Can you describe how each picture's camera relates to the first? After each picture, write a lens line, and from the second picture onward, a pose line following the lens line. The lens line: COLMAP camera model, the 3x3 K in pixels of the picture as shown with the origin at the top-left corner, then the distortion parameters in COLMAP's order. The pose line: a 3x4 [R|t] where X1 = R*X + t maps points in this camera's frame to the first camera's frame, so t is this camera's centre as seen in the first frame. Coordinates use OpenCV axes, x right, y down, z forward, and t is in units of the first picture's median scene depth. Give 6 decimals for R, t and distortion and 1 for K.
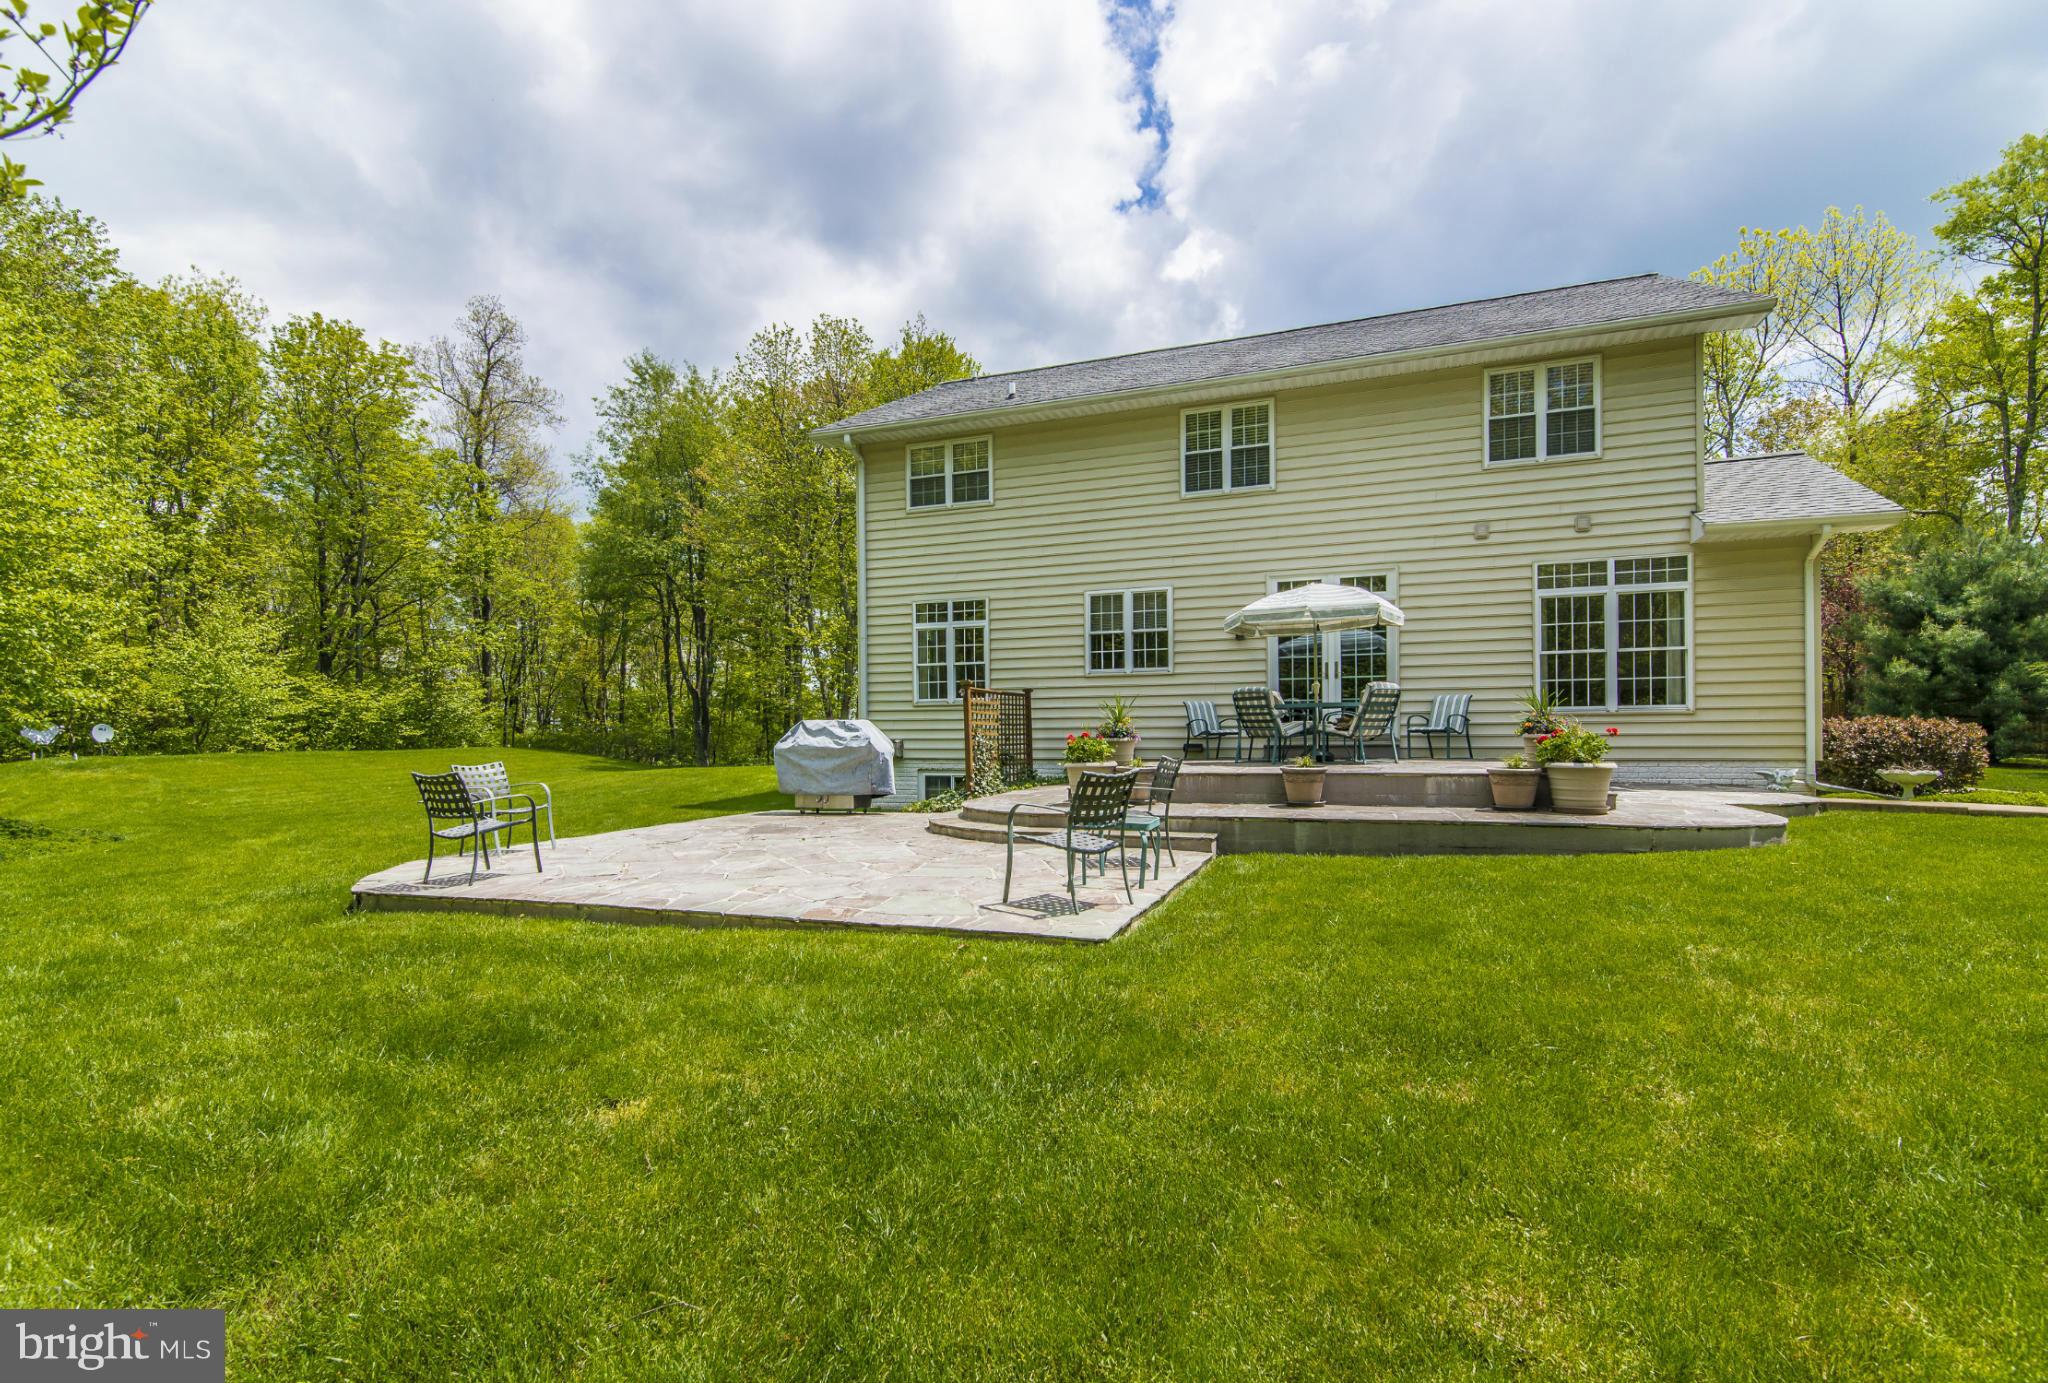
lens RADIAL K [[954.4, 0, 1028.2], [0, 954.4, 719.0], [0, 0, 1]] dist [0.019585, 0.000236]
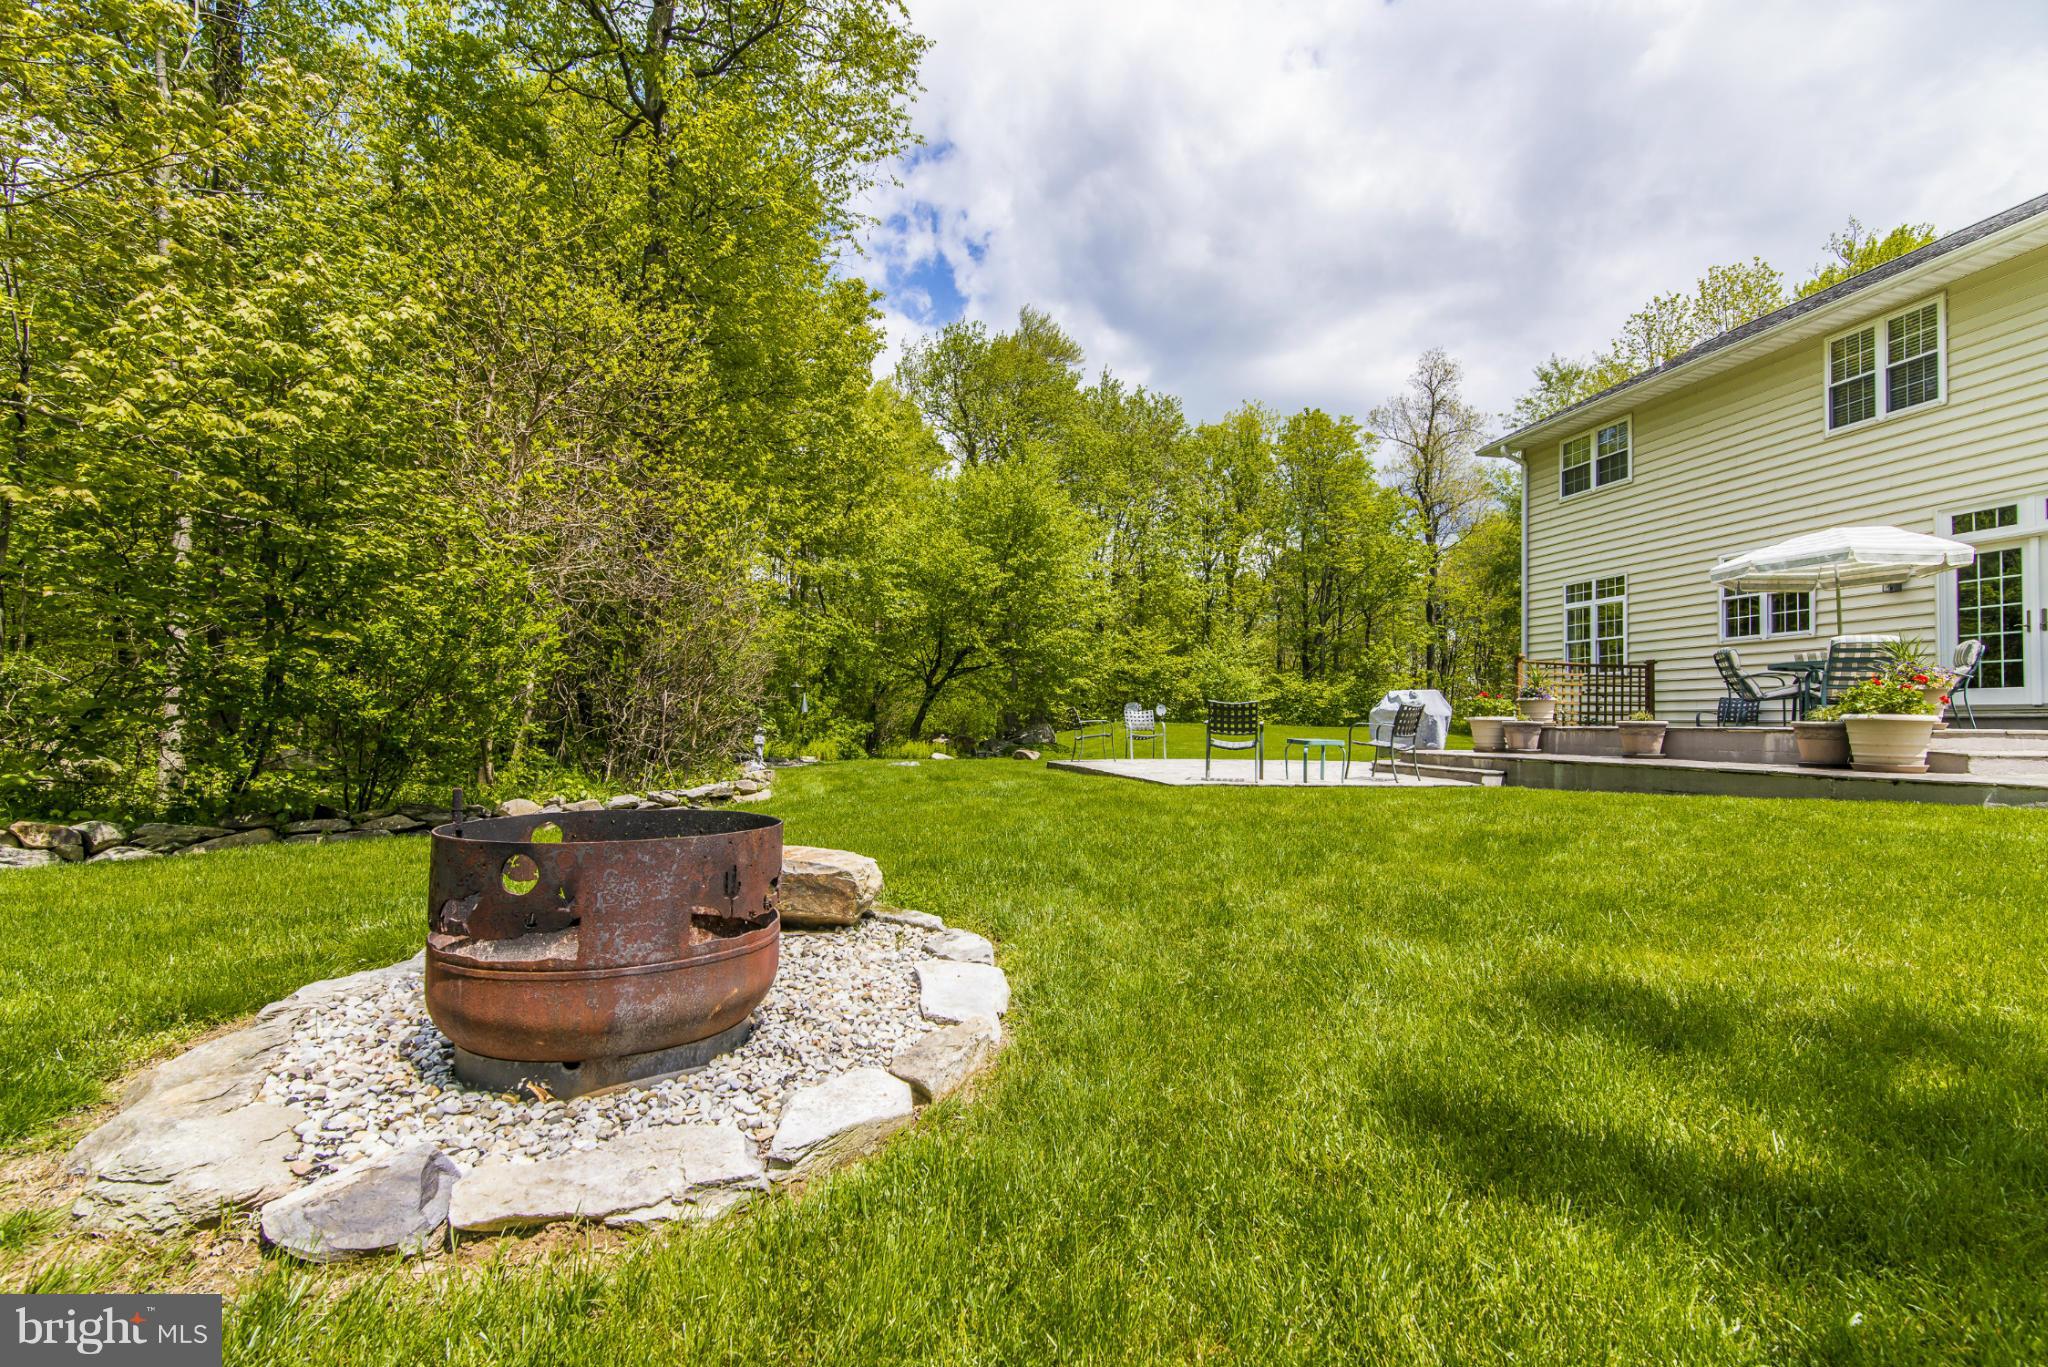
lens RADIAL K [[942.9, 0, 1017.3], [0, 942.9, 689.0], [0, 0, 1]] dist [0.003316, 0.000317]
pose [[0.518085, -0.011922, -0.855246, 0.481784], [-0.012333, 0.999695, -0.021406, 0.026626], [0.855240, 0.021638, 0.517780, -0.077669]]
